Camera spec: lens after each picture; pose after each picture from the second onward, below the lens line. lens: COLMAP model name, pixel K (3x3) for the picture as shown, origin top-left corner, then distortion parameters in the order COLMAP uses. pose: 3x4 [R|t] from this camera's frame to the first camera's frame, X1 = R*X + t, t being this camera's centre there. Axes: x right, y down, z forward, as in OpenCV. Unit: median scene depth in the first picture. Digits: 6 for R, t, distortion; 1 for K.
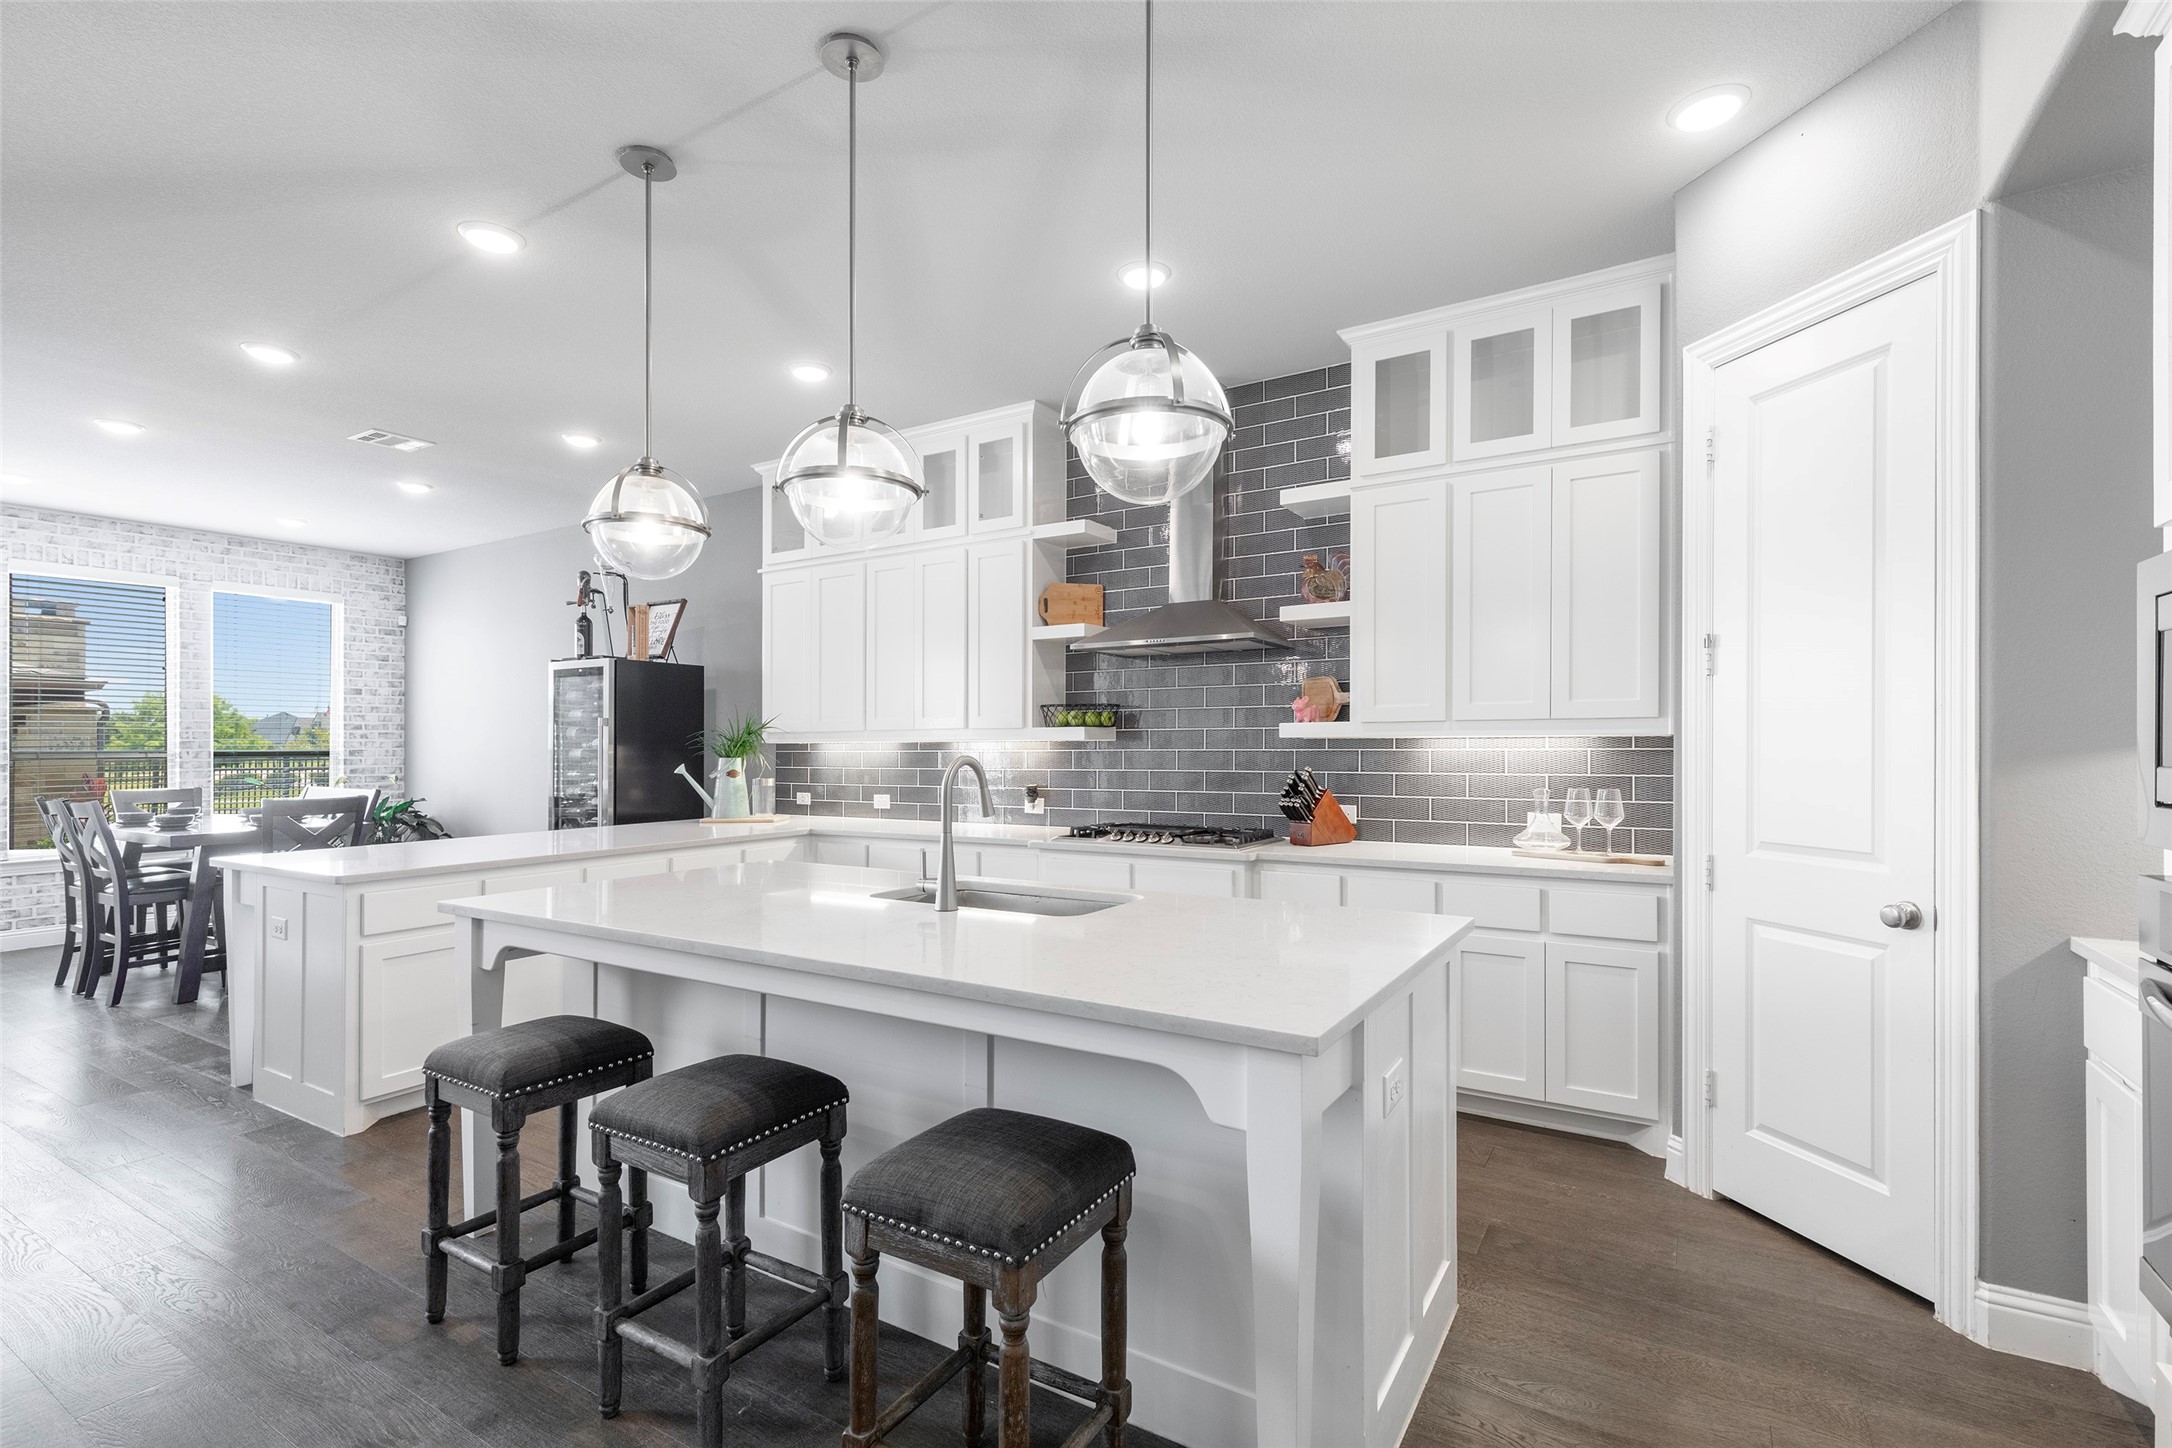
lens RADIAL K [[981.9, 0, 1090.8], [0, 981.9, 737.7], [0, 0, 1]] dist [0.012304, -0.000725]
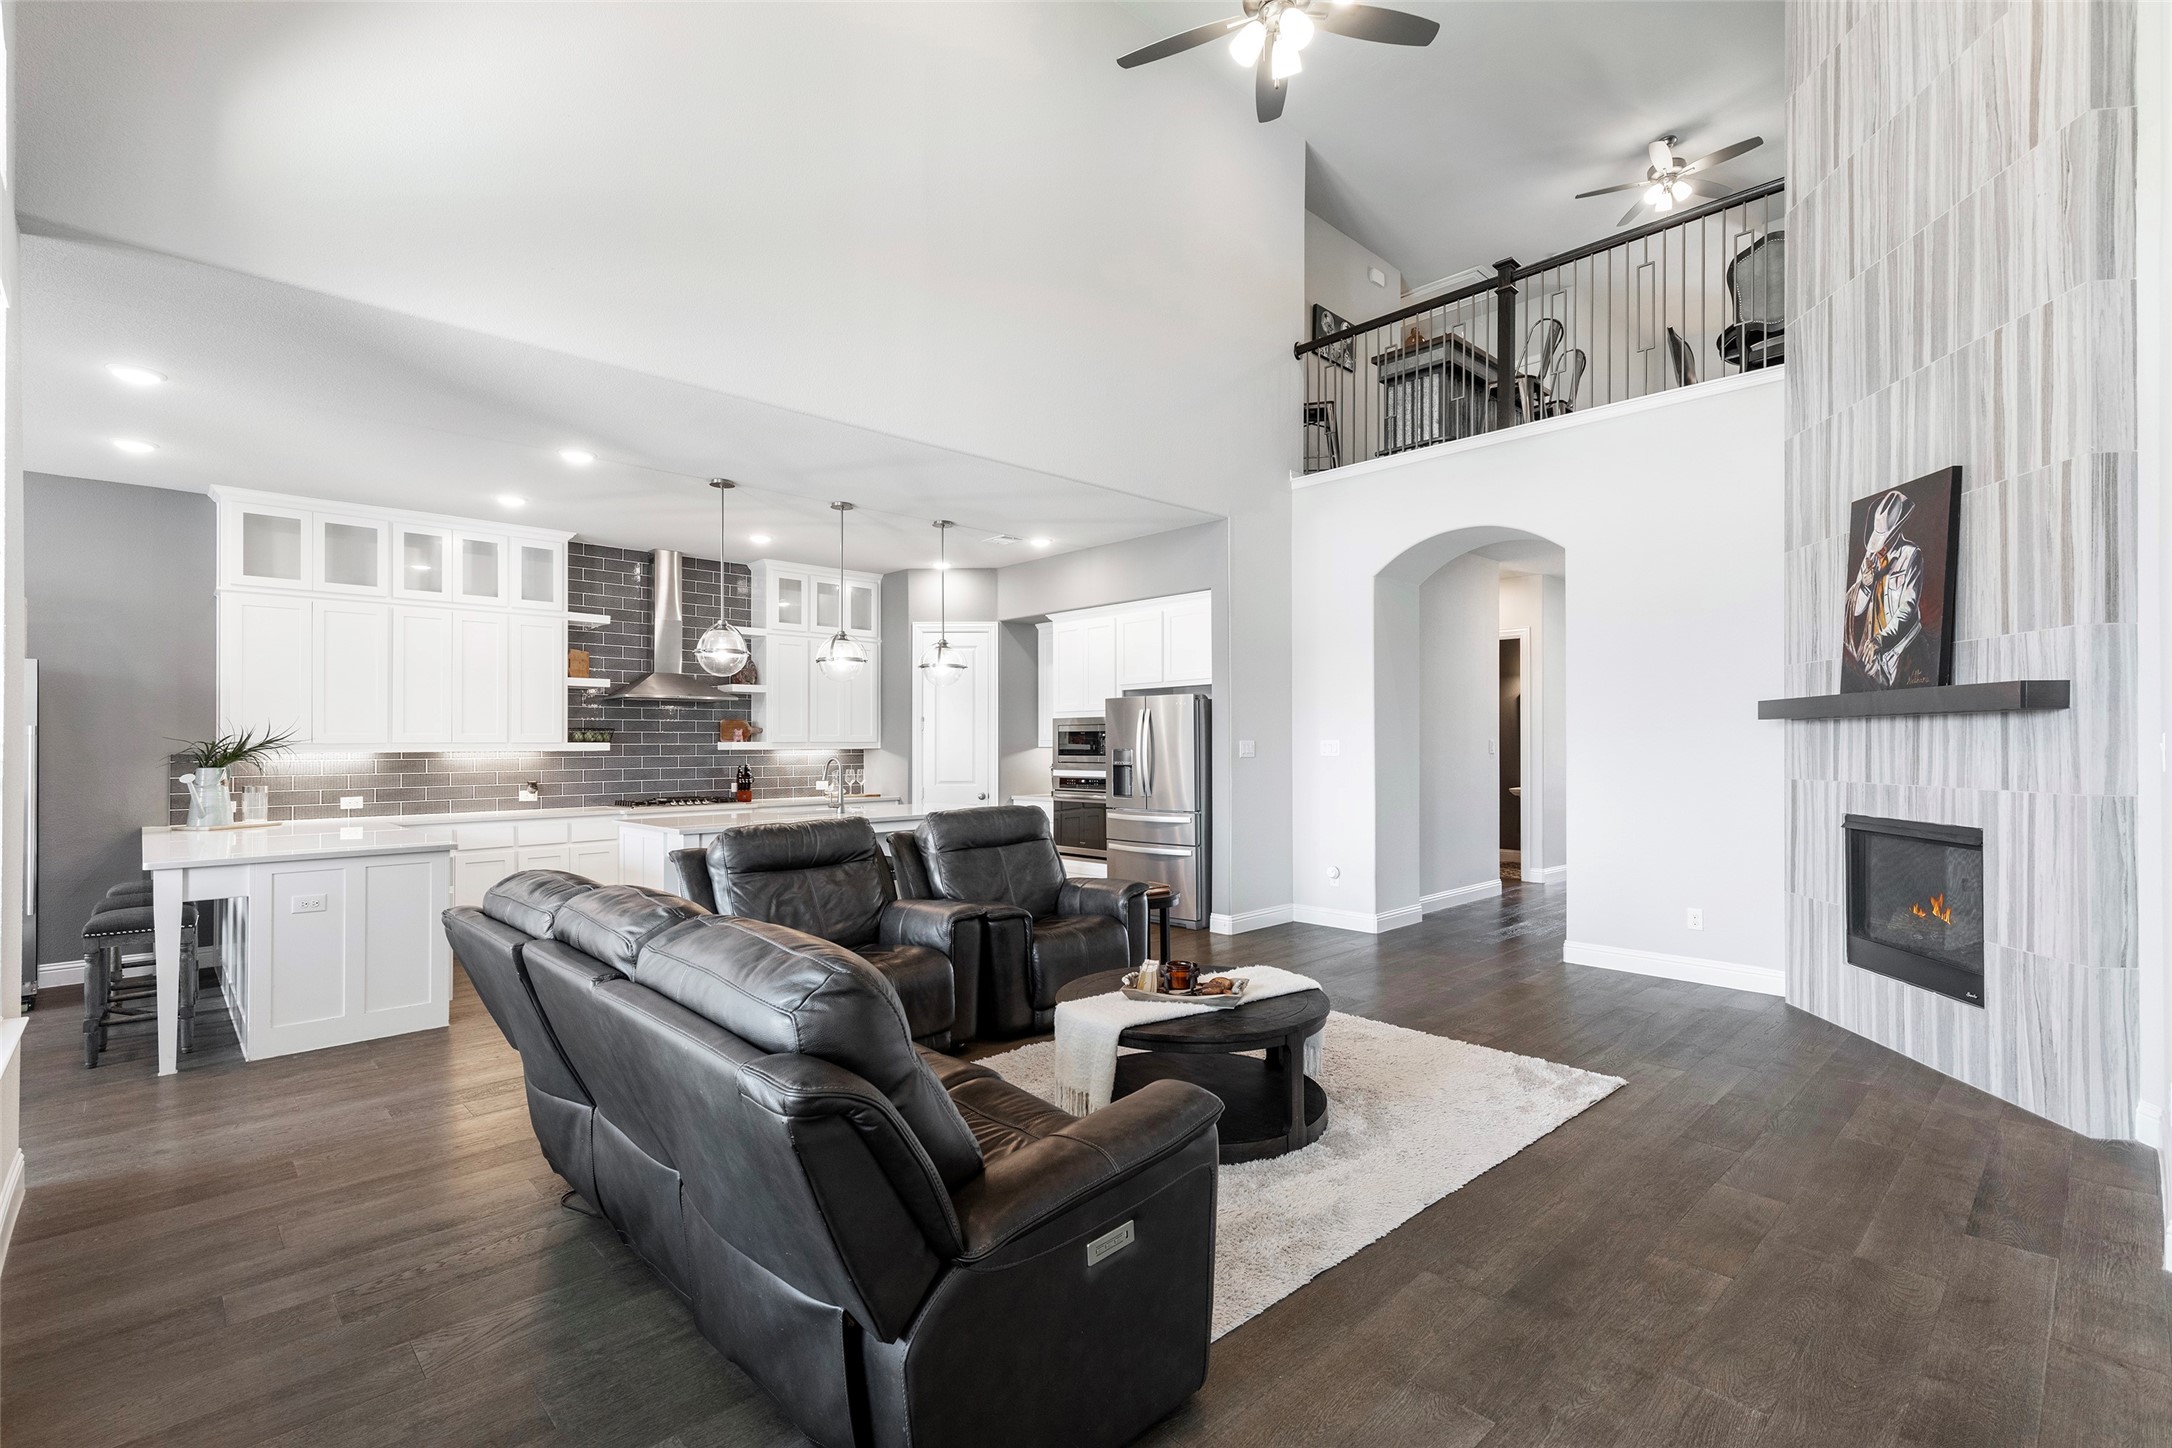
lens RADIAL K [[981.9, 0, 1088.6], [0, 981.9, 736.2], [0, 0, 1]] dist [0.012304, -0.000725]
pose [[0.242014, 0.008434, 0.970236, -1.284891], [-0.008276, 0.999944, -0.006628, -0.015617], [-0.970237, -0.006426, 0.242070, -0.152862]]
